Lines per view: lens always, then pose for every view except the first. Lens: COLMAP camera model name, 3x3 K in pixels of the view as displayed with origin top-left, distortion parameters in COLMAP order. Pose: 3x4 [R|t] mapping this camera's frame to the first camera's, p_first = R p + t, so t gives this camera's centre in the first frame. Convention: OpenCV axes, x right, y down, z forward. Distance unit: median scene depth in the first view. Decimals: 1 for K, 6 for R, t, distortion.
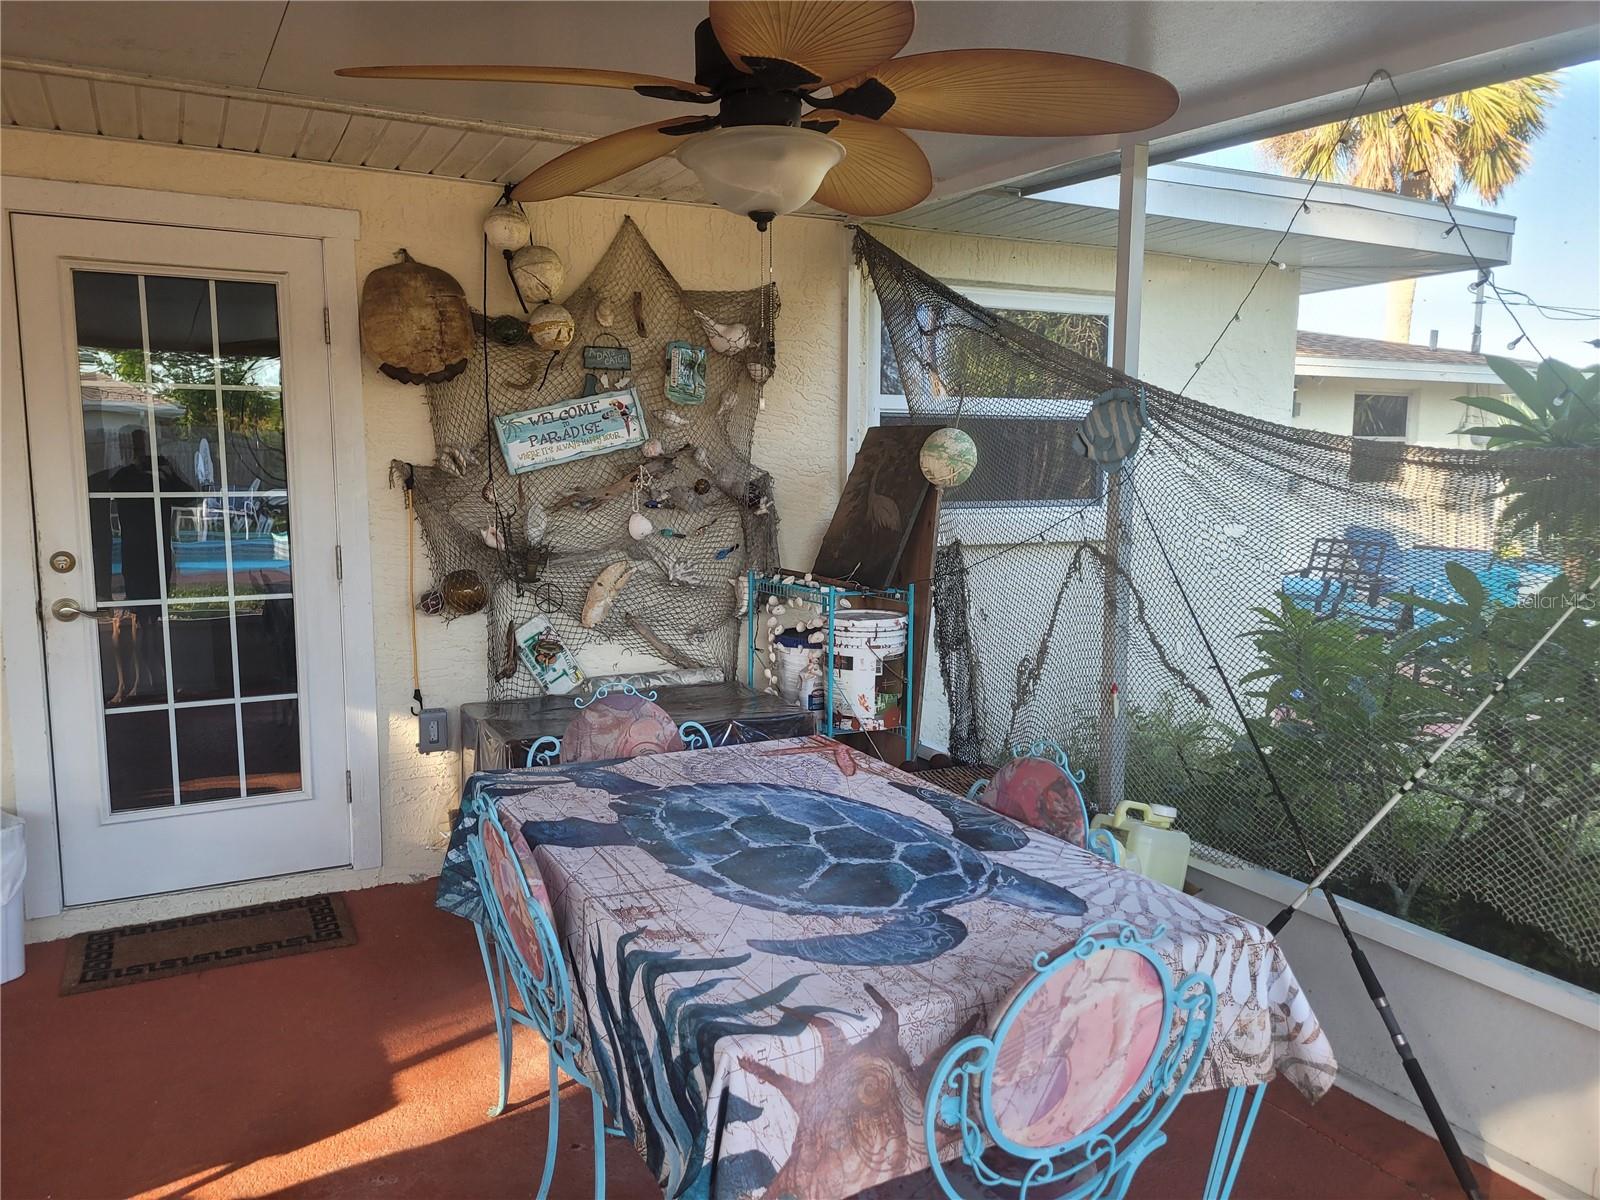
lens RADIAL K [[1196.7, 0, 794.8], [0, 1196.7, 614.4], [0, 0, 1]] dist [0.056516, -0.032903]
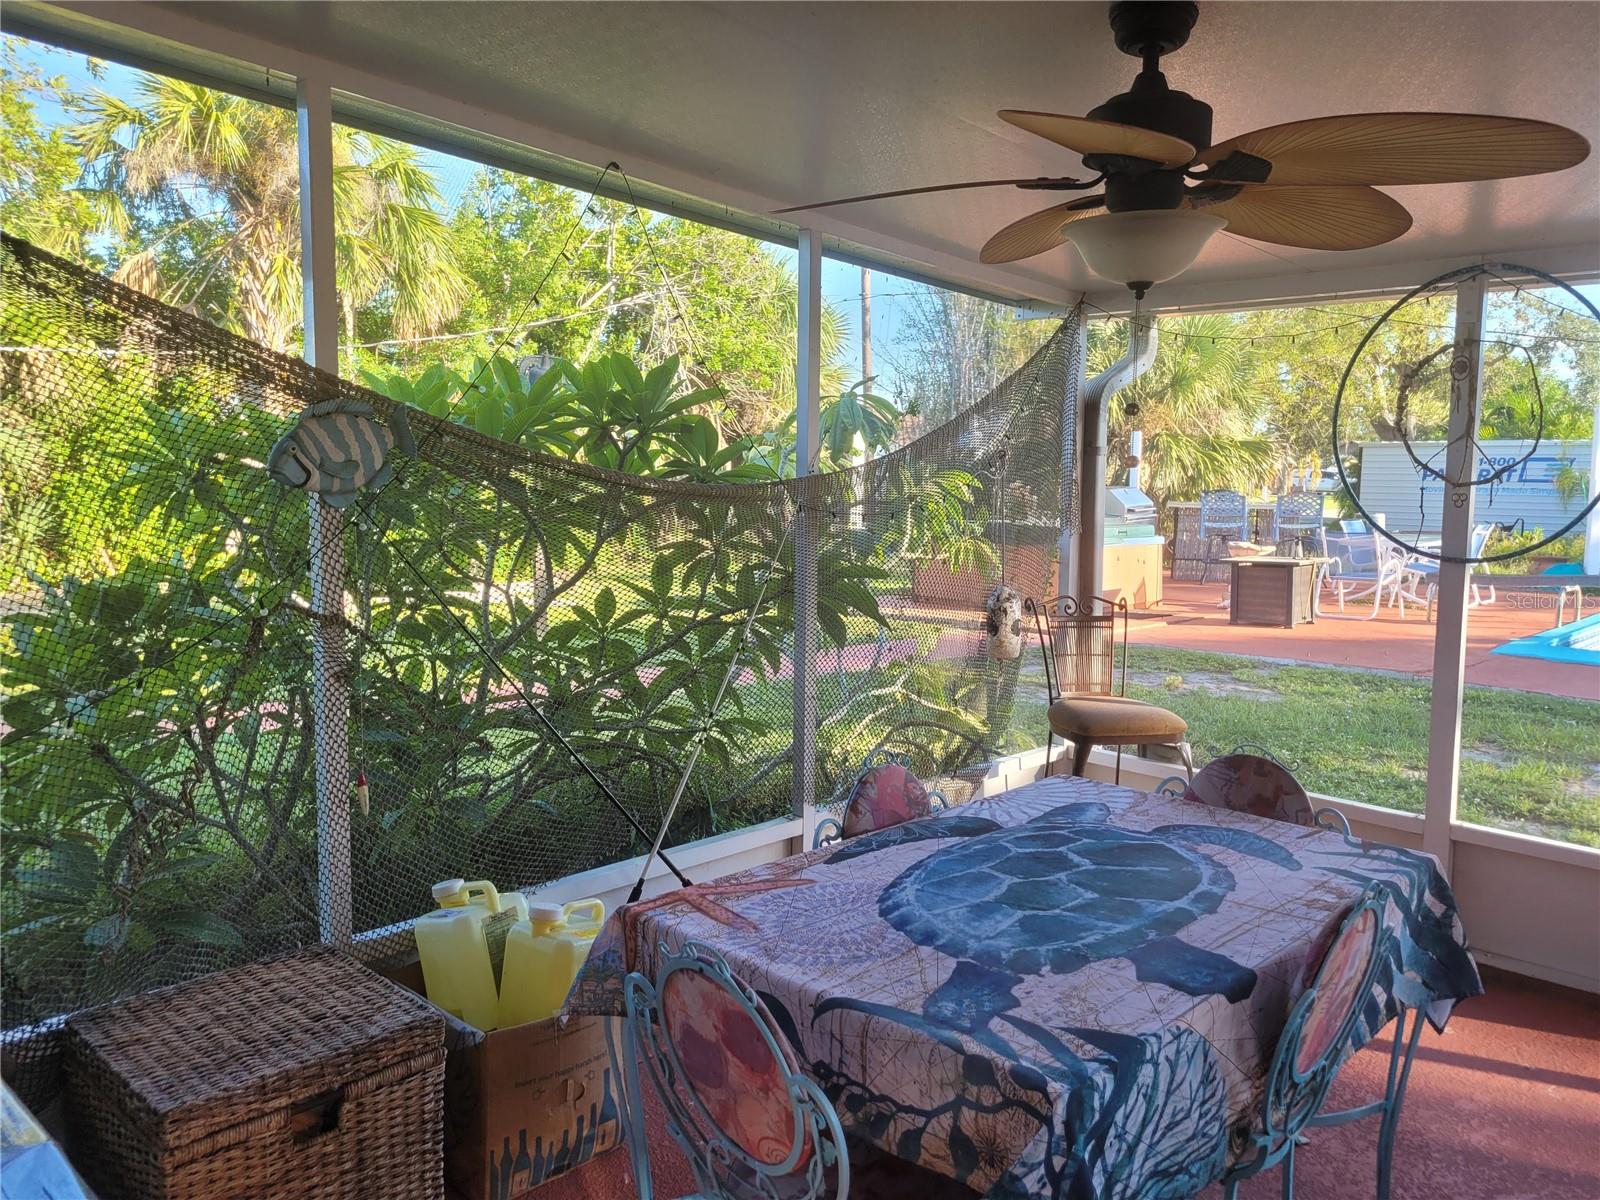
lens RADIAL K [[1196.7, 0, 790.2], [0, 1196.7, 593.6], [0, 0, 1]] dist [0.056516, -0.032903]
pose [[-0.320472, -0.111426, 0.940682, -0.709968], [0.091516, 0.984770, 0.147826, -0.188786], [-0.942827, 0.133461, -0.305394, 1.217449]]
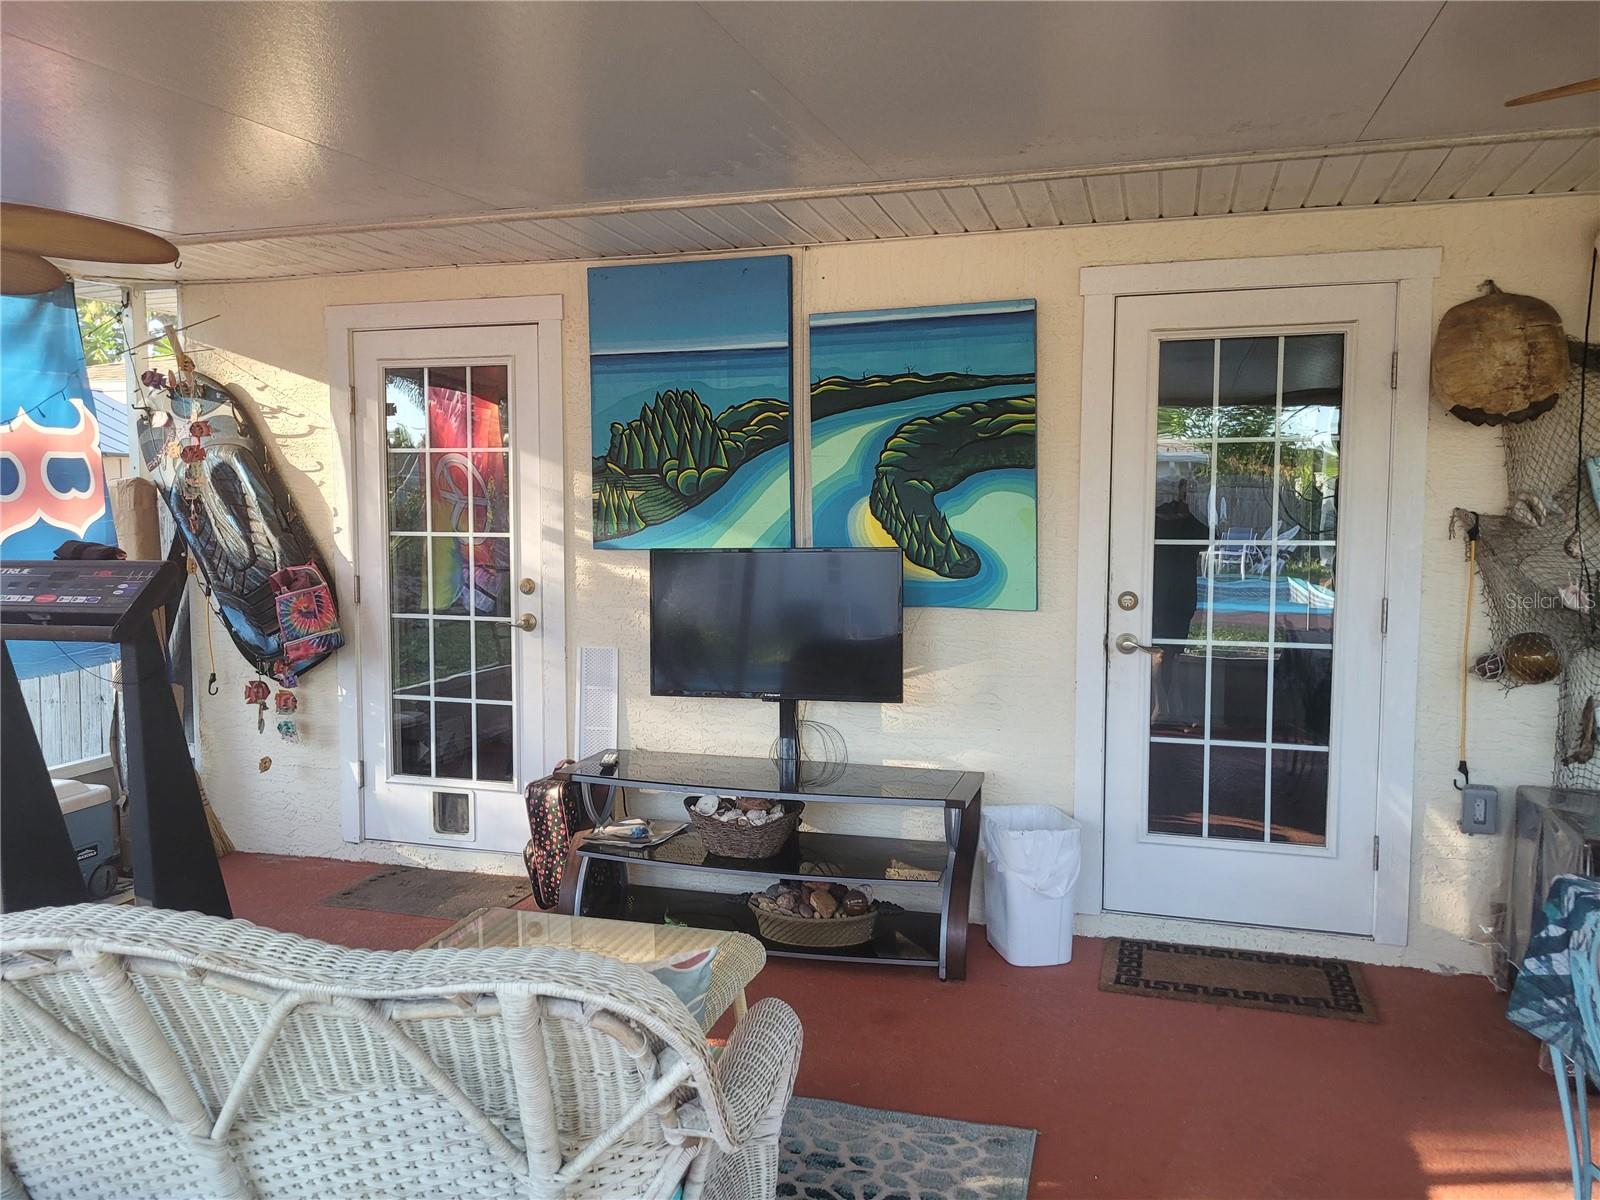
lens RADIAL K [[1196.7, 0, 805.5], [0, 1196.7, 595.7], [0, 0, 1]] dist [0.056516, -0.032903]
pose [[0.730975, 0.052502, -0.680381, -0.063630], [-0.086838, 0.996087, -0.016433, -0.003439], [0.676856, 0.071095, 0.732674, -0.011748]]
